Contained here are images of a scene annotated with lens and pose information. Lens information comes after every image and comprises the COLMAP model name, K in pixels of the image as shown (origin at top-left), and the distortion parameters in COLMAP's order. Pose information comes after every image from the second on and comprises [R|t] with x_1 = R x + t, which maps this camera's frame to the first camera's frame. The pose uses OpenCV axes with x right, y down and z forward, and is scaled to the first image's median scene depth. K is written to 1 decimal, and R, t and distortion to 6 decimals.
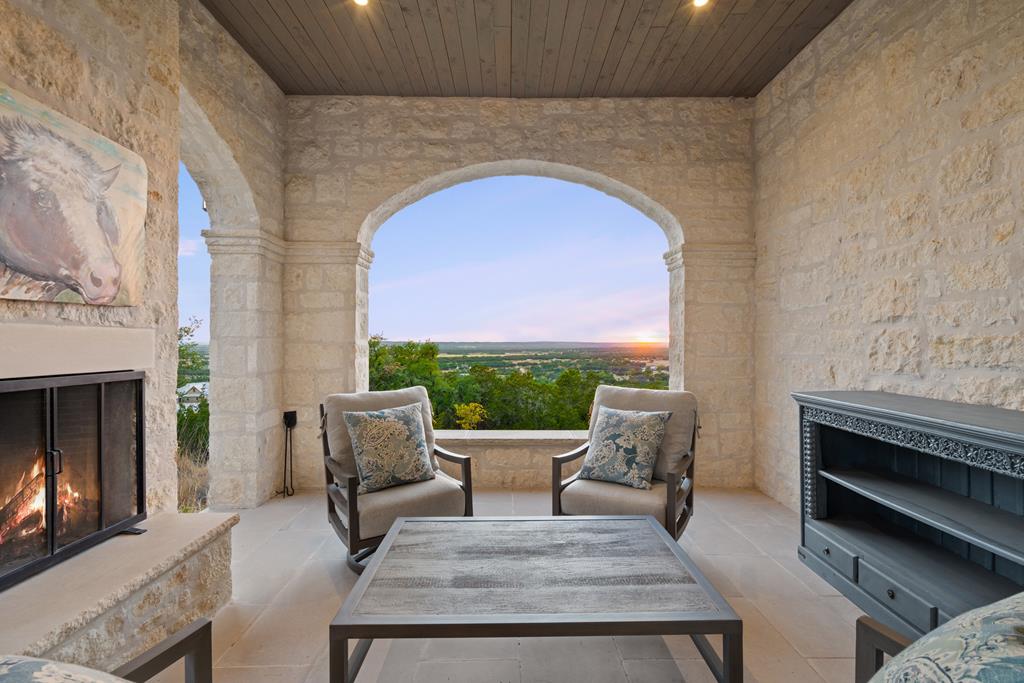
lens RADIAL K [[486.6, 0, 524.5], [0, 486.6, 342.5], [0, 0, 1]] dist [0.000017, -0.000083]
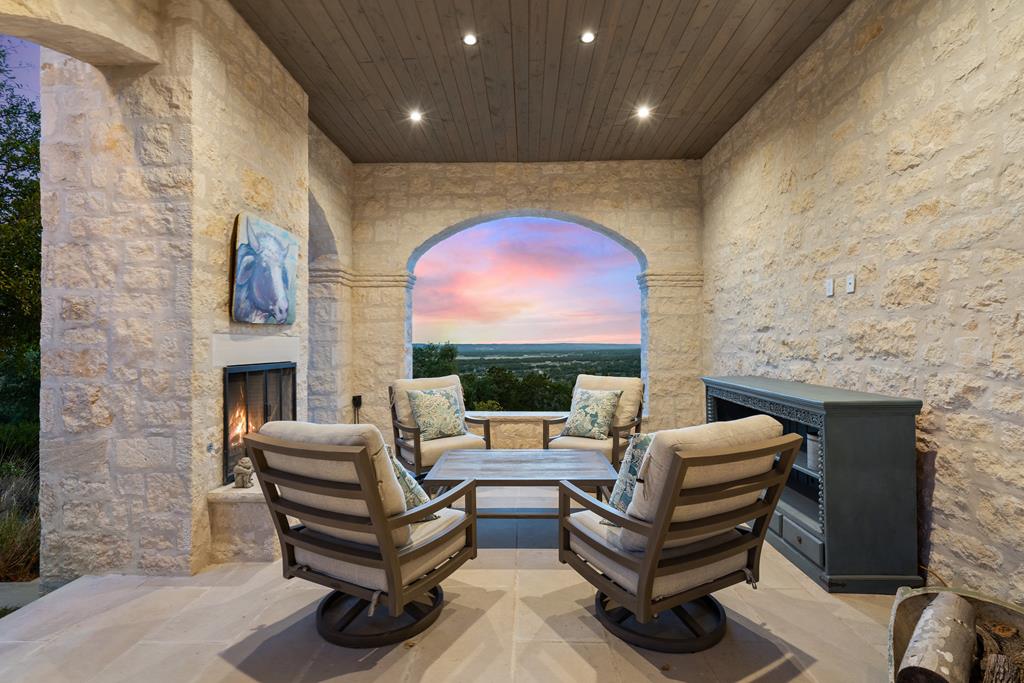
lens RADIAL K [[503.2, 0, 512.0], [0, 503.2, 341.5], [0, 0, 1]] dist [0.022190, -0.000184]
pose [[0.998015, -0.003598, -0.062866, 0.041170], [0.003246, 0.999978, -0.005705, -0.000498], [0.062885, 0.005490, 0.998006, -0.396894]]
